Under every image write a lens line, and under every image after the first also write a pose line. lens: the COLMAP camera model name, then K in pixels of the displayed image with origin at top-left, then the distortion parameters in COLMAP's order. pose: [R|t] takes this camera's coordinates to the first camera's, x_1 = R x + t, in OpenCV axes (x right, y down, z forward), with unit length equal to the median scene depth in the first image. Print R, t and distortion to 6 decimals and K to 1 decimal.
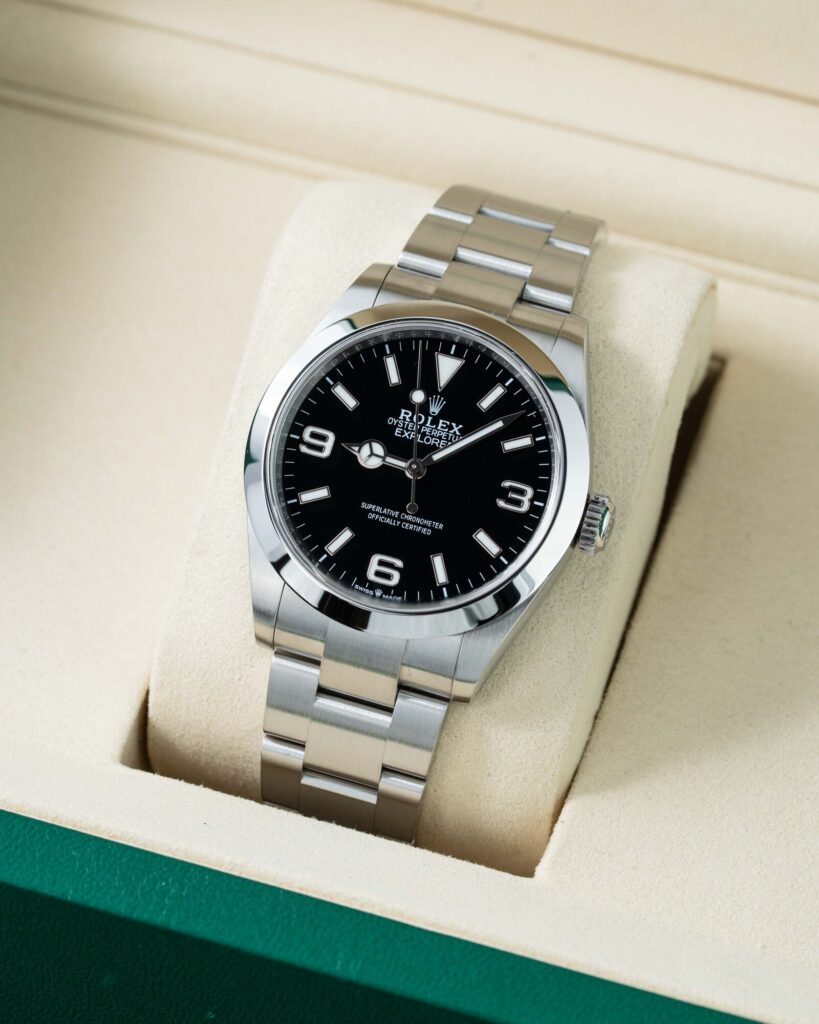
lens RADIAL K [[4532.2, 0, 409.5], [0, 4532.2, 567.9], [0, 0, 1]] dist [1.338503, -69.337044]
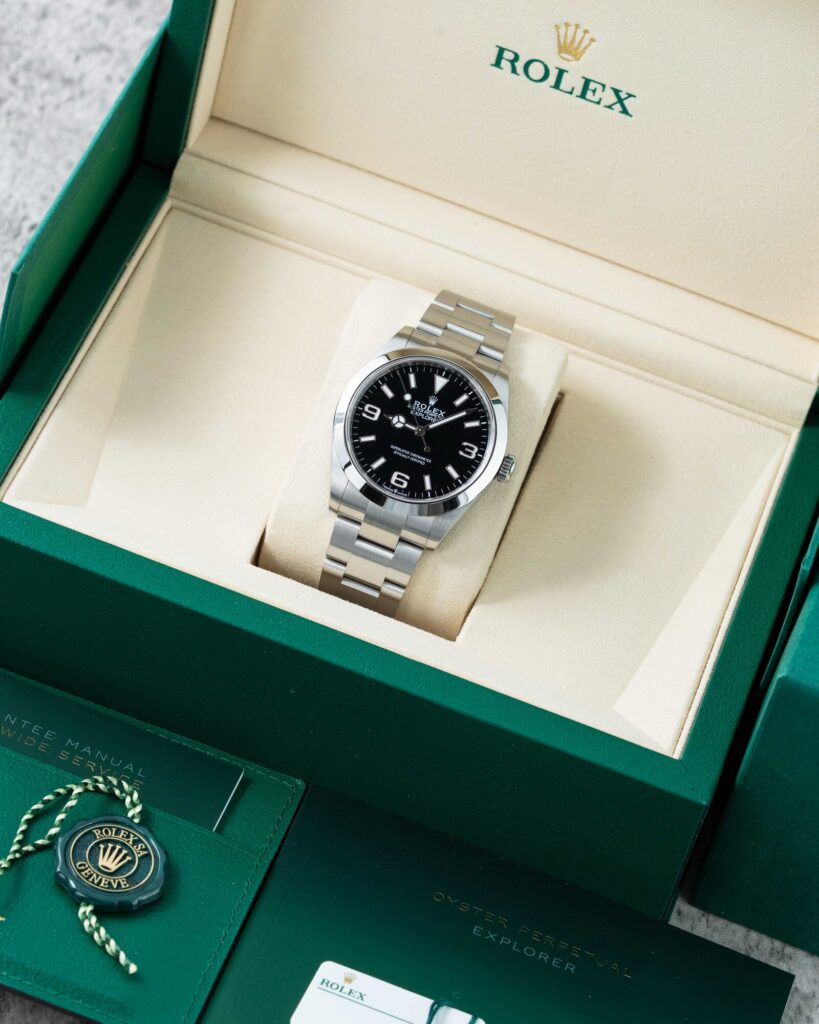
lens RADIAL K [[4125.0, 0, 409.5], [0, 4125.0, 512.0], [0, 0, 1]] dist [0.019044, 0.254692]
pose [[0.988192, 0.108482, 0.108200, -0.193947], [-0.107067, 0.994074, -0.018828, 0.047644], [-0.109601, 0.007021, 0.993951, -0.791387]]
